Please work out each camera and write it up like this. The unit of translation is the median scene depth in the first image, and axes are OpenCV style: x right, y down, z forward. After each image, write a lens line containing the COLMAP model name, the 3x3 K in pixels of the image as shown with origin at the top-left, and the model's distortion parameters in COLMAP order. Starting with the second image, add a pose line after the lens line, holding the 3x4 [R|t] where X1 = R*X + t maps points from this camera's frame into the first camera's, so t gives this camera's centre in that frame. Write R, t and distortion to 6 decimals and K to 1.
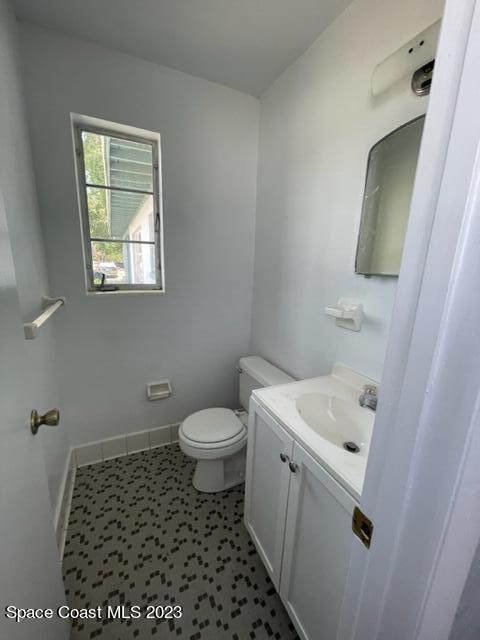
lens RADIAL K [[259.3, 0, 237.9], [0, 259.3, 320.3], [0, 0, 1]] dist [-0.009313, 0.001352]
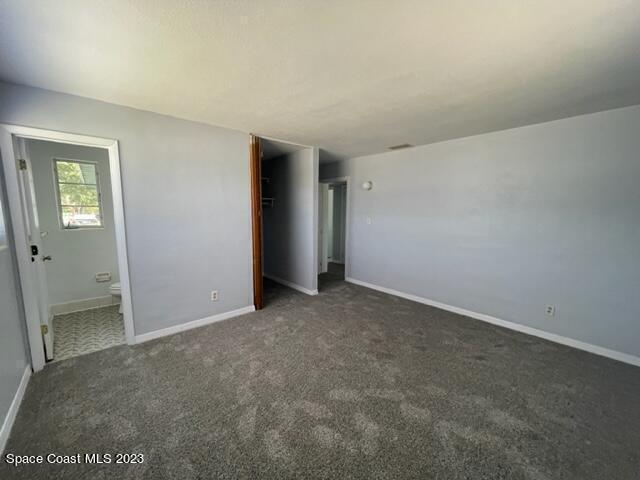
lens RADIAL K [[259.3, 0, 321.3], [0, 259.3, 241.1], [0, 0, 1]] dist [-0.009313, 0.001352]
pose [[0.960207, -0.064142, 0.271824, 0.866899], [0.089612, 0.992567, -0.082337, 0.339446], [-0.264522, 0.103420, 0.958818, -1.526055]]
